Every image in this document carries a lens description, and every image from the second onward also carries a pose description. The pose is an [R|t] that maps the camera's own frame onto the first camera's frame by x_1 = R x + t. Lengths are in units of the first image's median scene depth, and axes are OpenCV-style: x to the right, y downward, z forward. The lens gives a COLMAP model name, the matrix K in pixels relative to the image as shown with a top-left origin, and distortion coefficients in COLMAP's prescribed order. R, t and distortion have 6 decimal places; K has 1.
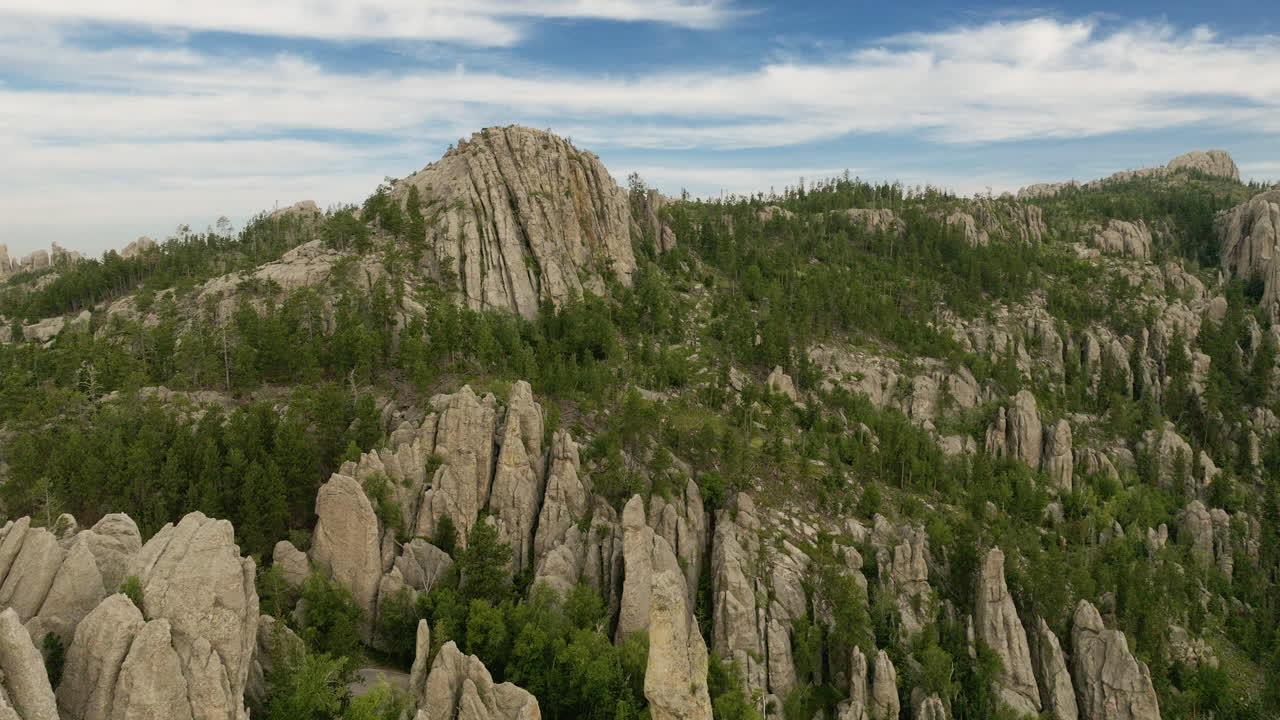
lens RADIAL K [[941.1, 0, 640.5], [0, 941.1, 359.8], [0, 0, 1]] dist [0.005970, -0.001972]
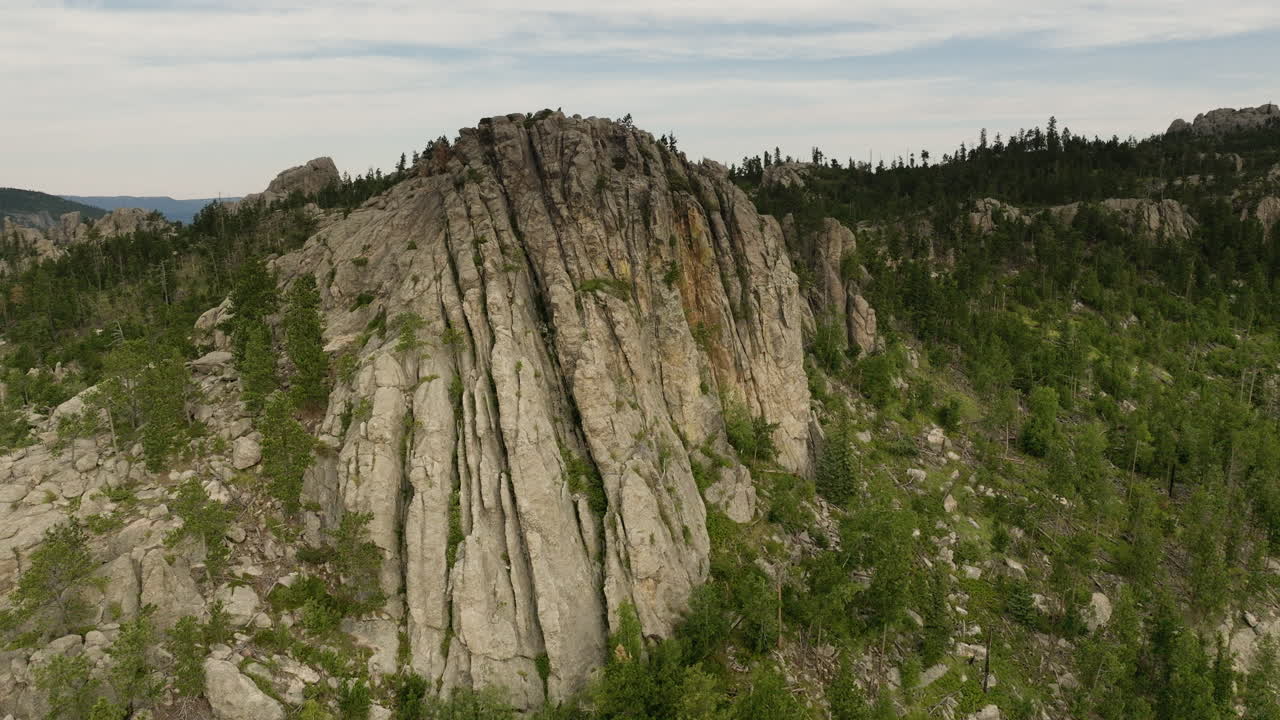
lens RADIAL K [[941.1, 0, 639.3], [0, 941.1, 360.4], [0, 0, 1]] dist [0.005970, -0.001972]
pose [[0.996485, 0.009944, -0.083185, -0.056045], [-0.002562, 0.996083, 0.088383, -0.179315], [0.083738, -0.087859, 0.992607, 0.575000]]
